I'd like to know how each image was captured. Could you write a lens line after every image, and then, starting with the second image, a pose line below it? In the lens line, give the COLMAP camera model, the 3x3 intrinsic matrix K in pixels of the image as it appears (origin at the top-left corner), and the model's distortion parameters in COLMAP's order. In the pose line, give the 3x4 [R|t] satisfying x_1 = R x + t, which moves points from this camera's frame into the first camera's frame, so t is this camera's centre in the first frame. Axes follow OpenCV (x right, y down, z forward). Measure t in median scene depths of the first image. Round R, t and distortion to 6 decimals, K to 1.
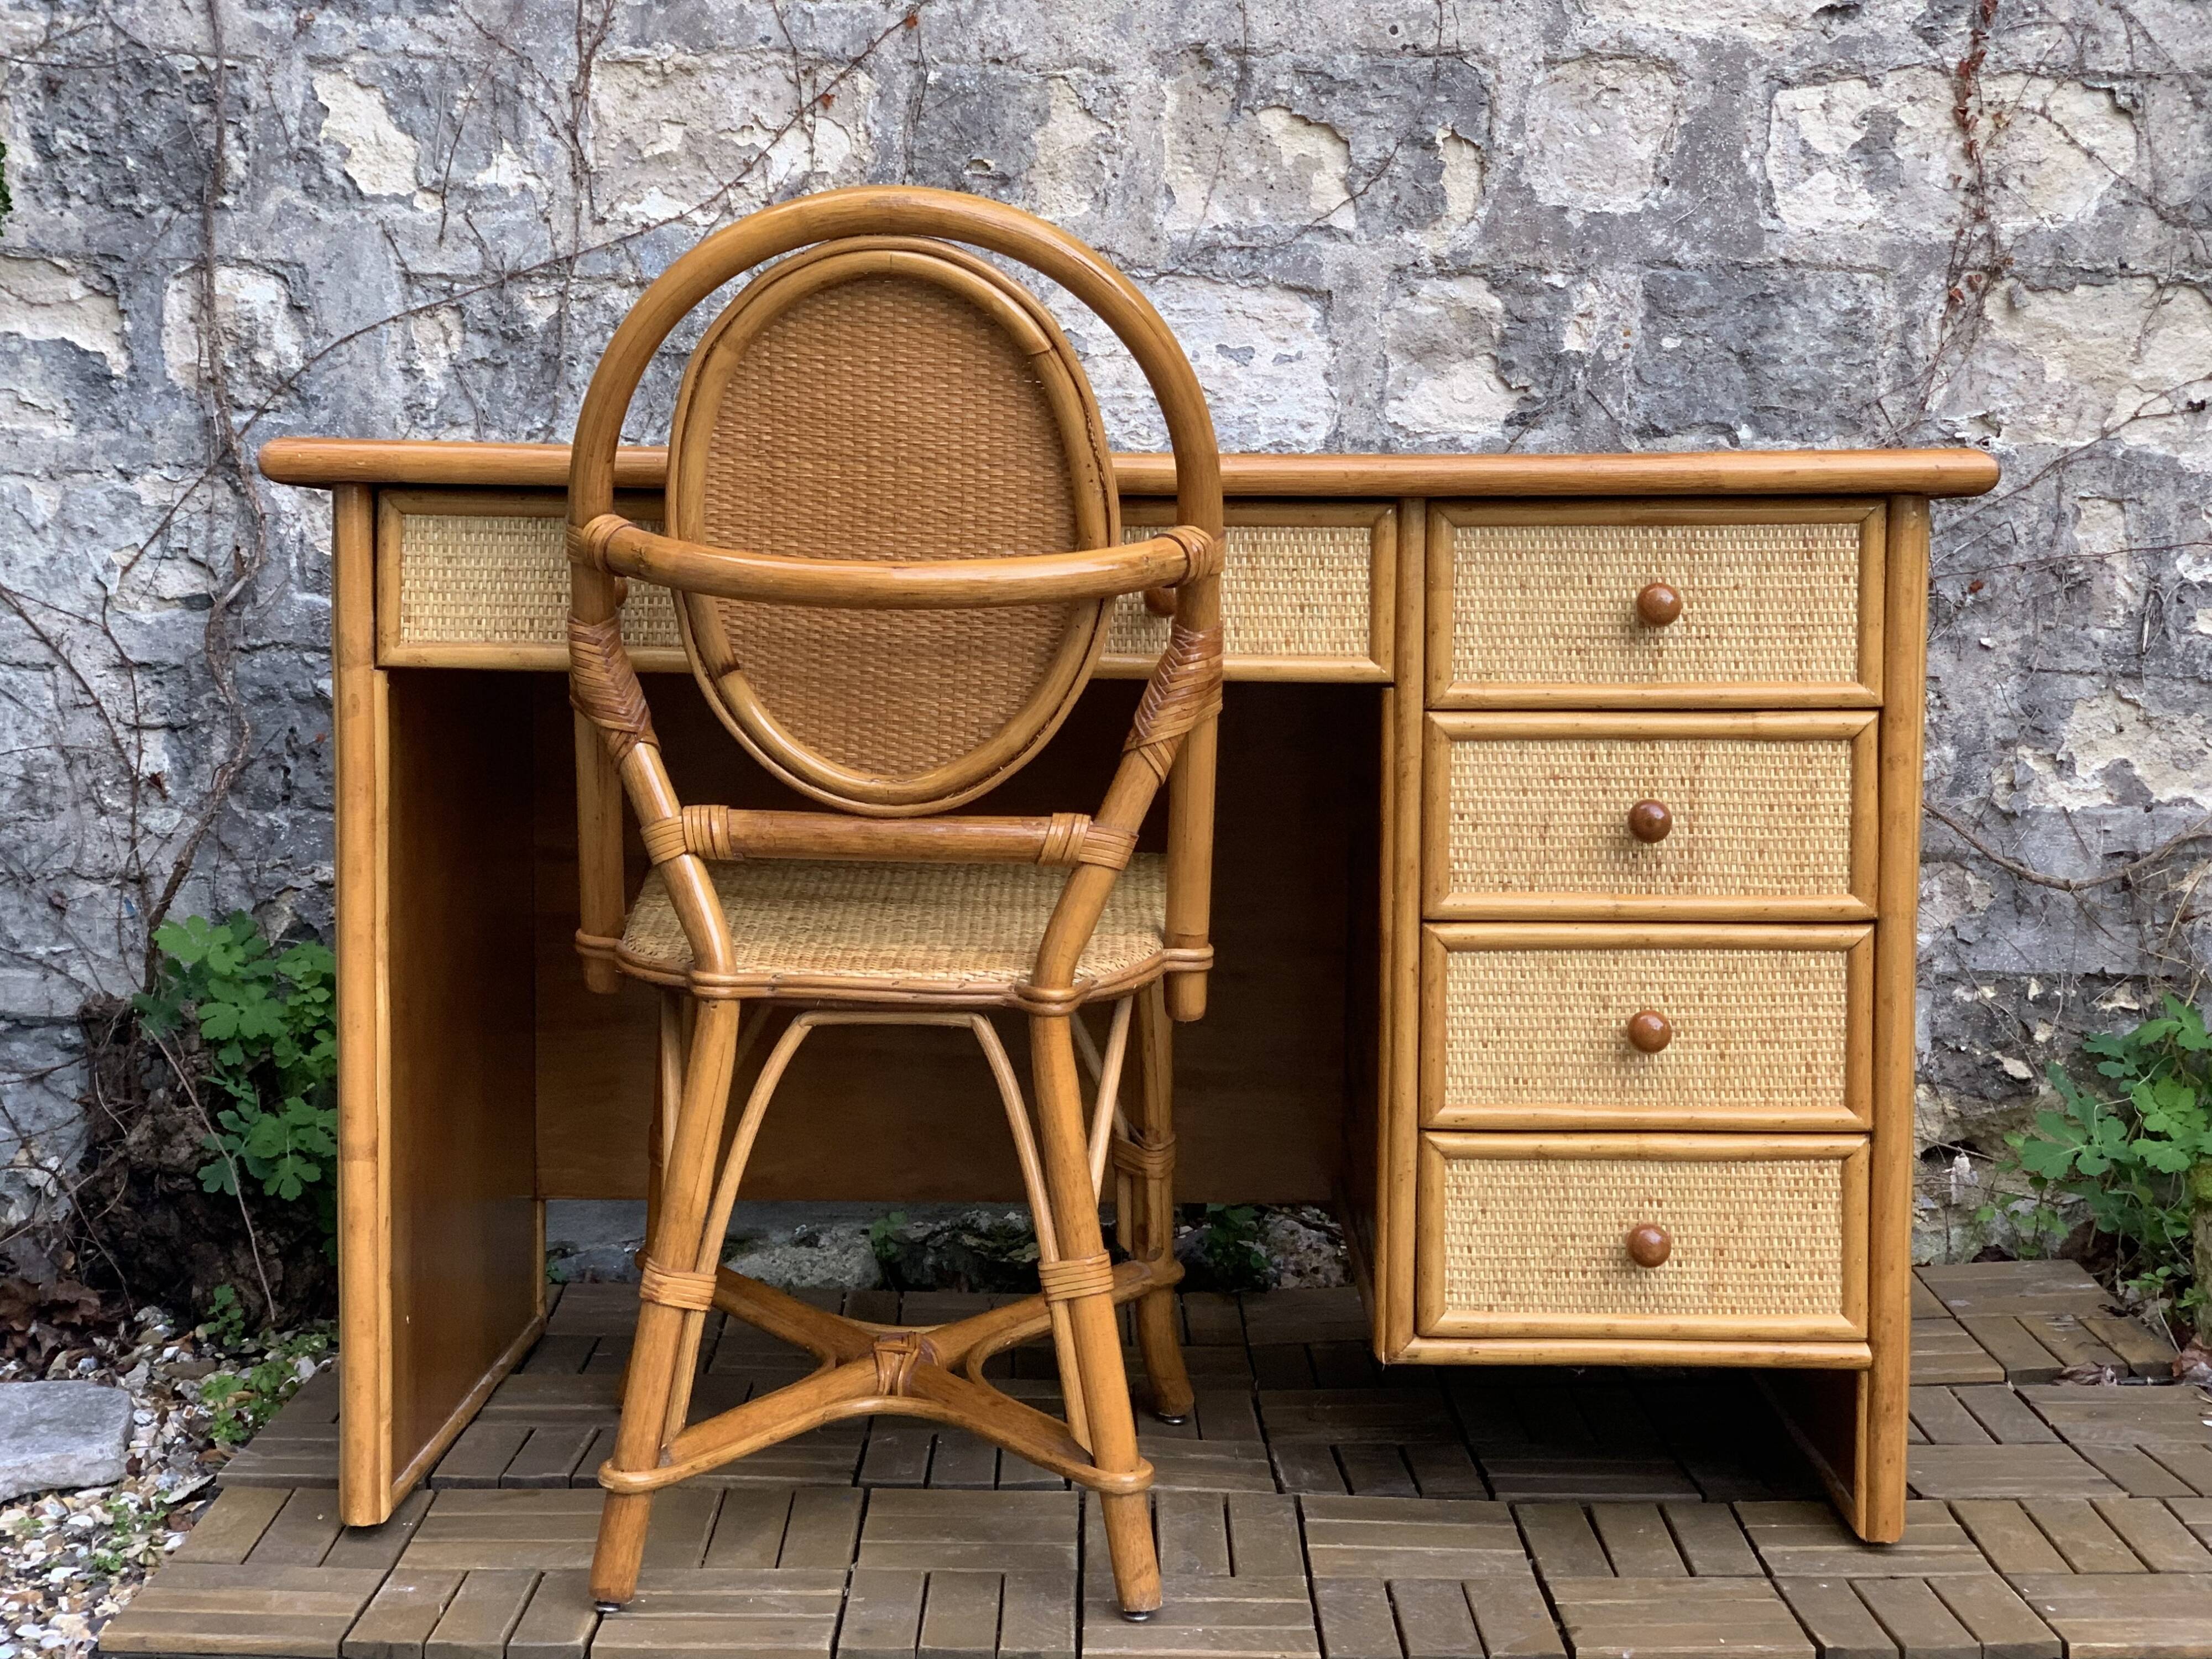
lens RADIAL K [[3334.6, 0, 1086.1], [0, 3334.6, 820.7], [0, 0, 1]] dist [0.203116, -0.861726]
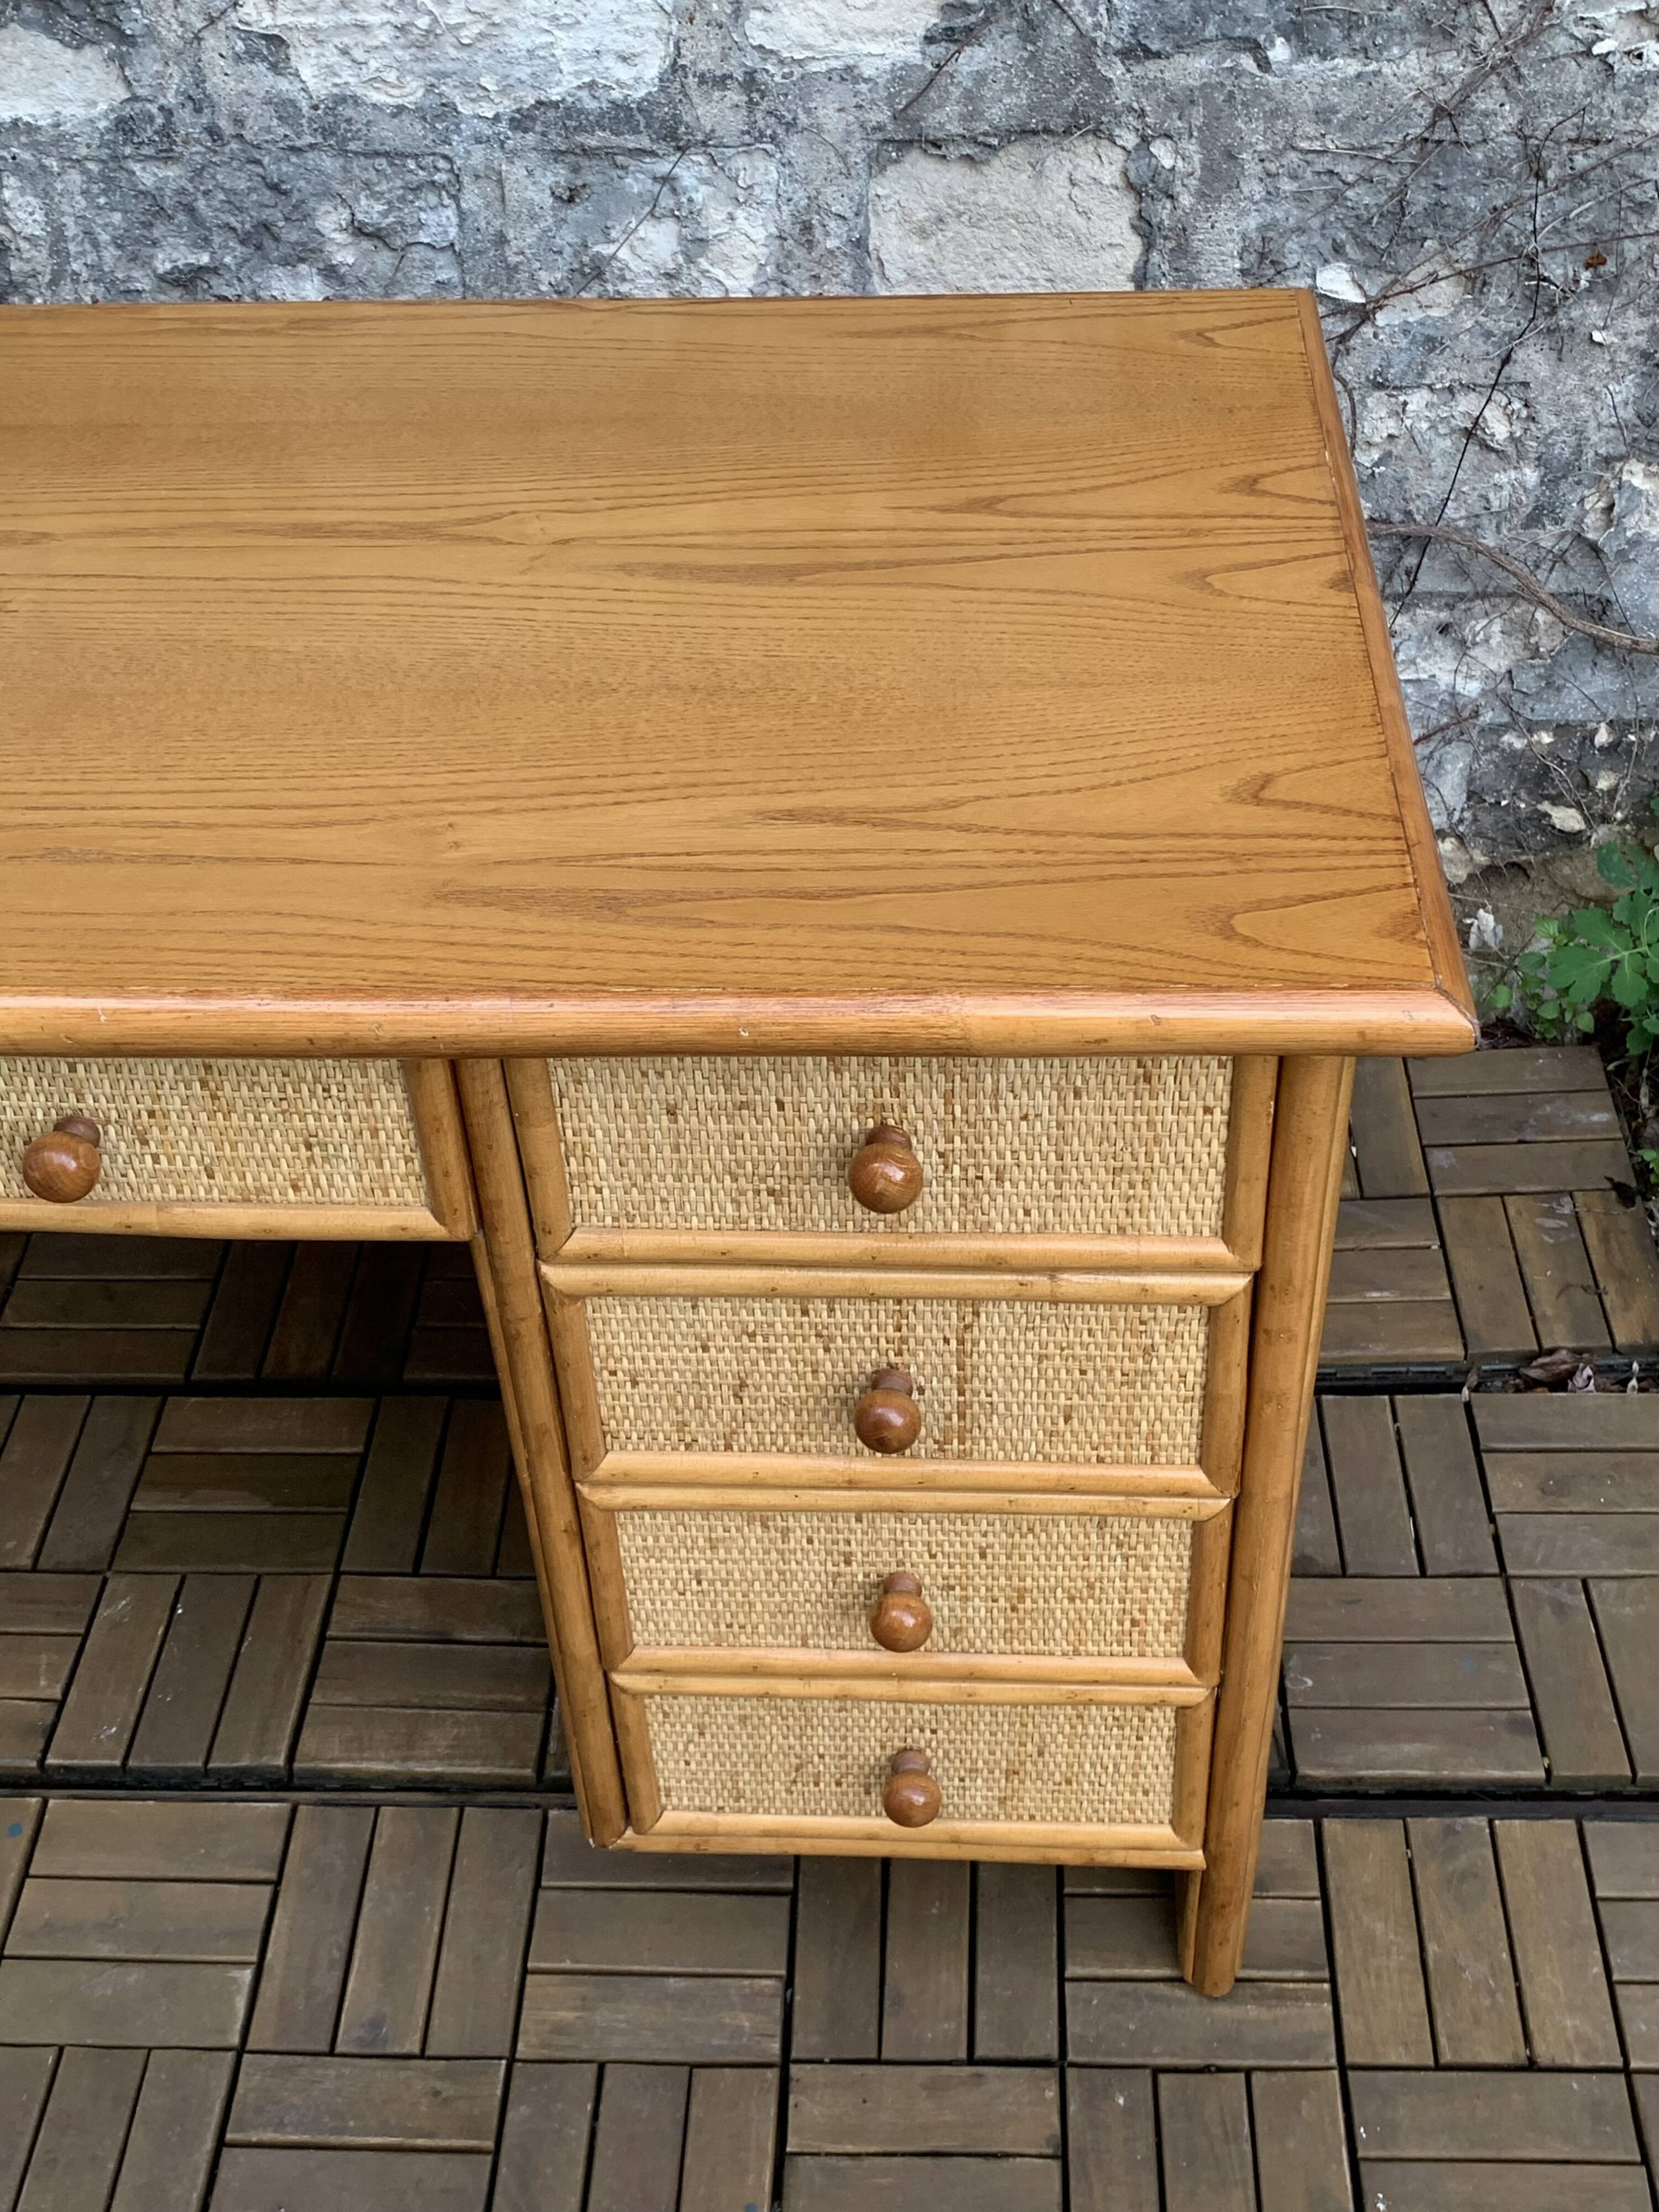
lens RADIAL K [[2430.8, 0, 860.3], [0, 2430.8, 1071.2], [0, 0, 1]] dist [0.125879, -0.338951]
pose [[0.998578, -0.006184, -0.052942, 0.138311], [0.036072, 0.809643, 0.585813, -0.243028], [0.039242, -0.586890, 0.808715, 0.484216]]
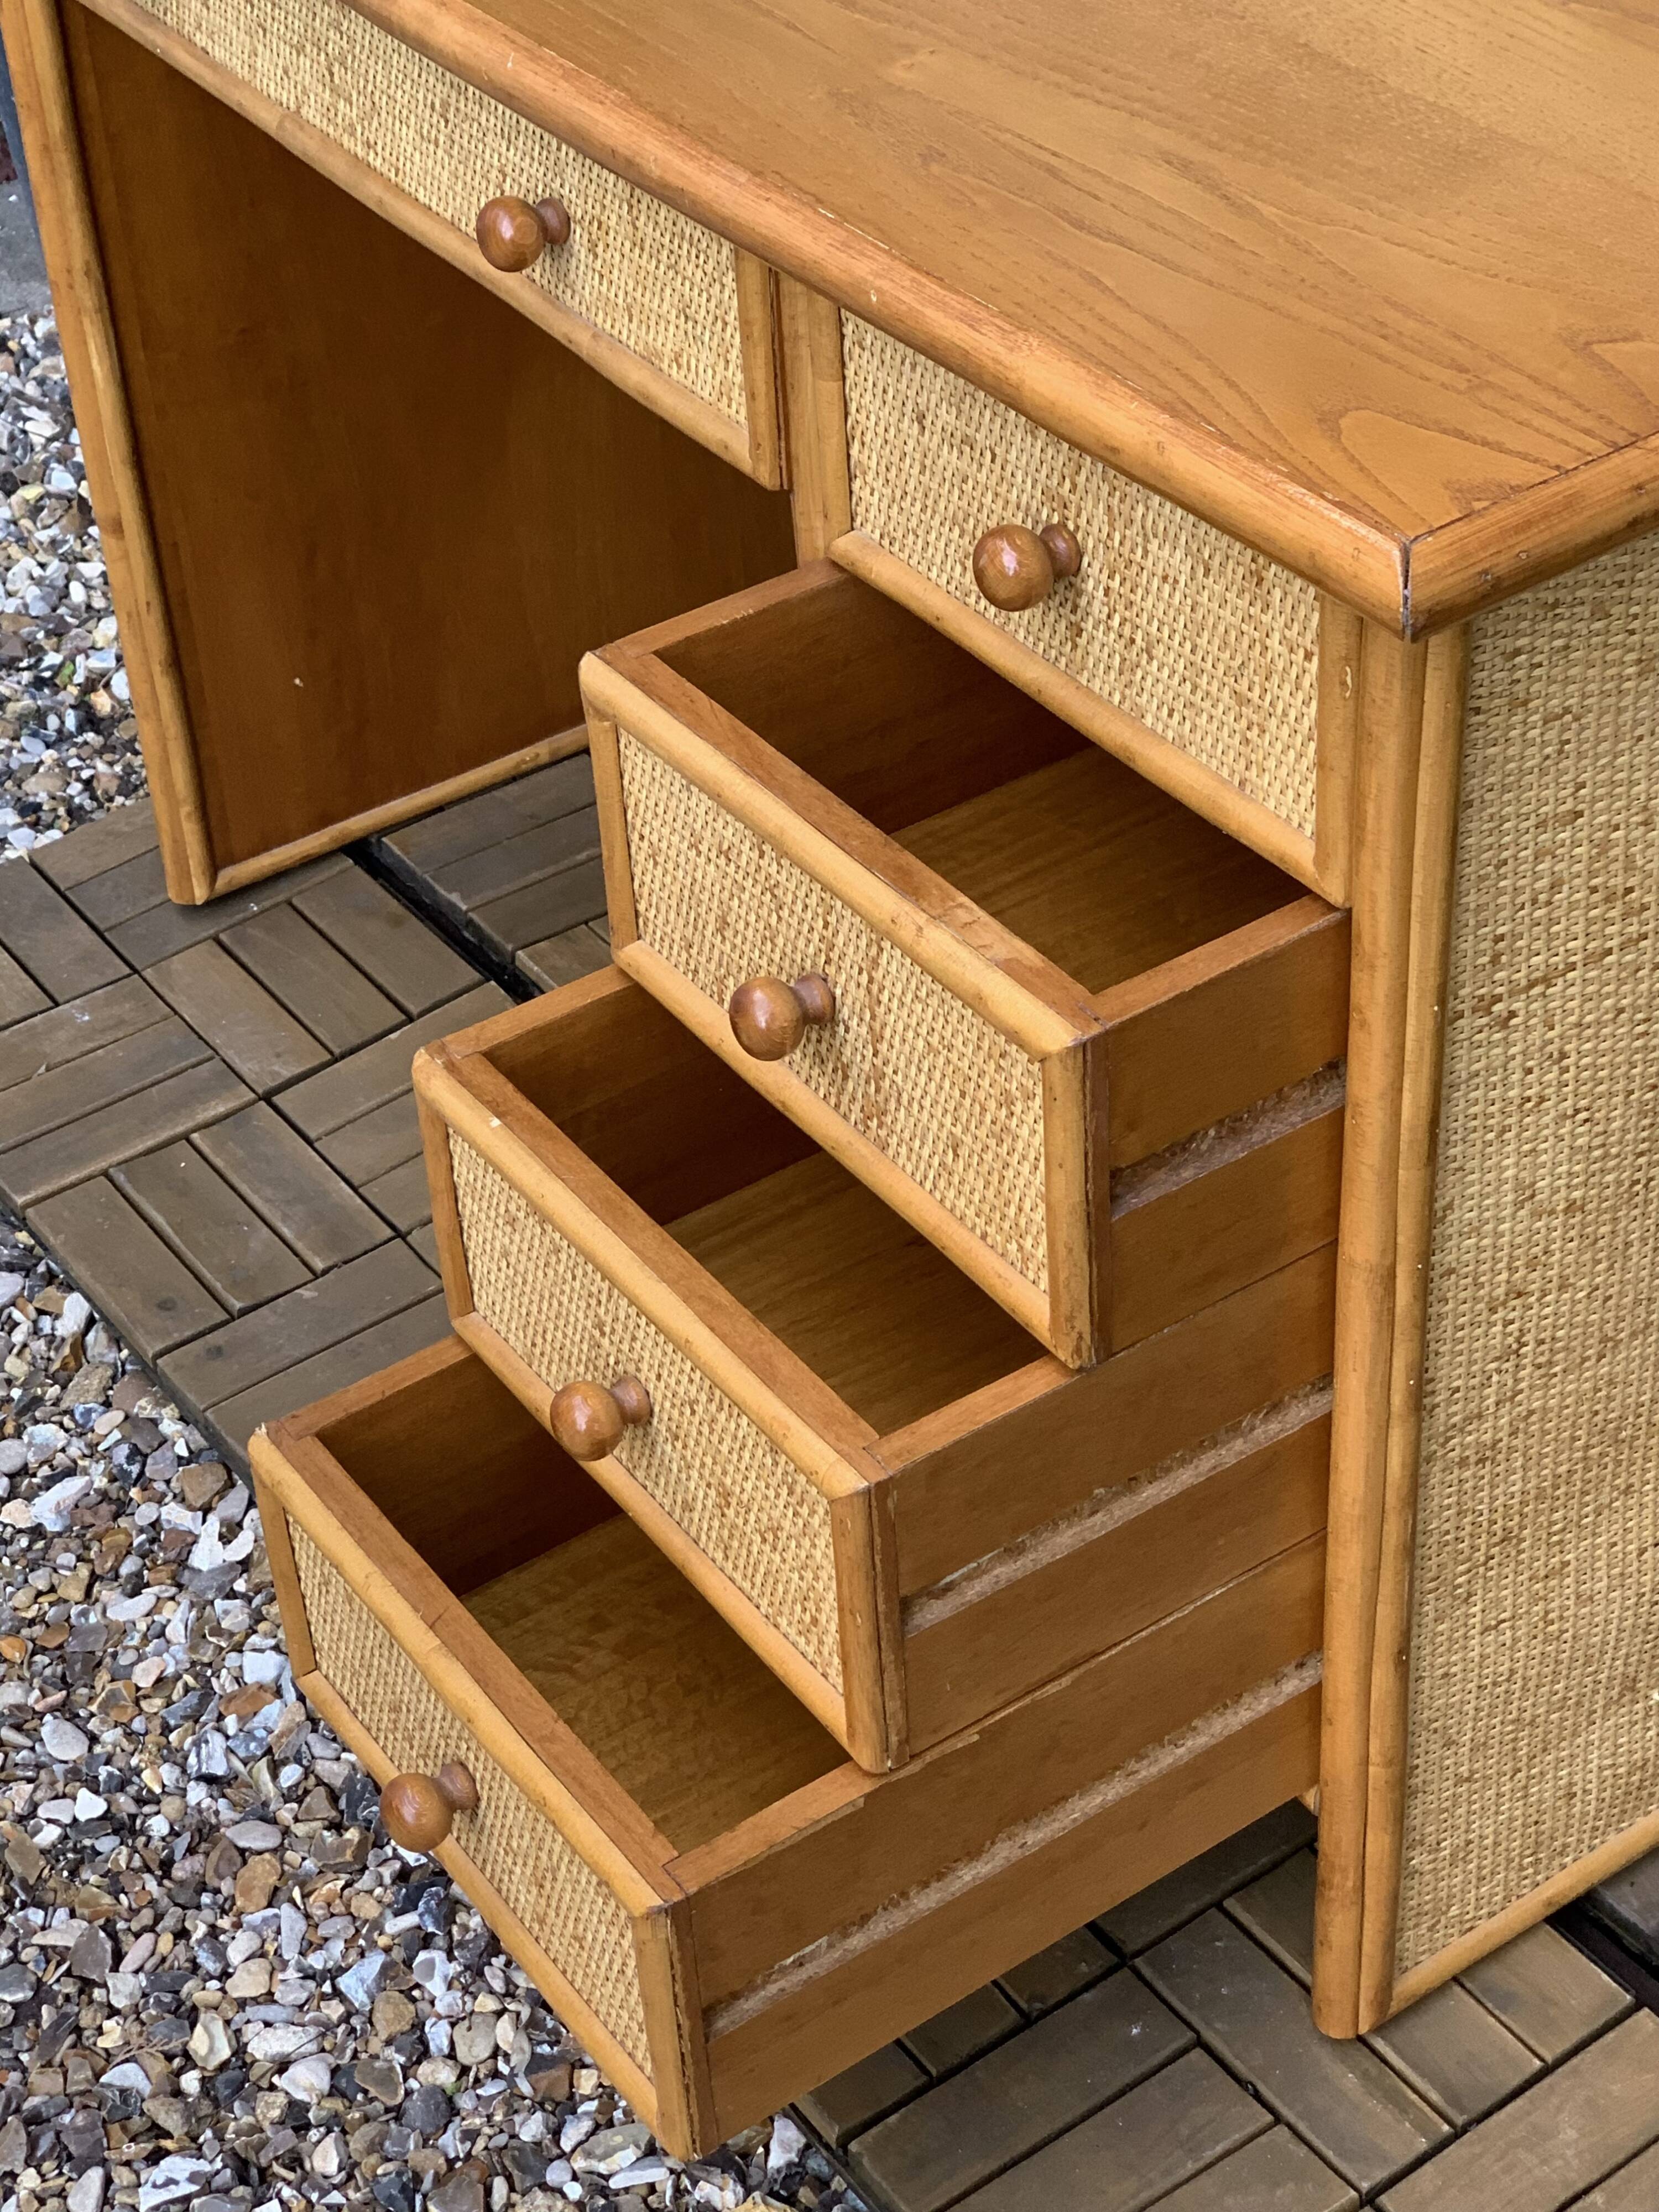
lens RADIAL K [[3727.2, 0, 830.3], [0, 3727.2, 1063.3], [0, 0, 1]] dist [0.045229, 0.058942]
pose [[0.585194, 0.472923, -0.658705, 0.414184], [-0.007283, 0.815352, 0.578919, -0.243550], [0.810861, -0.333983, 0.480583, 0.495367]]
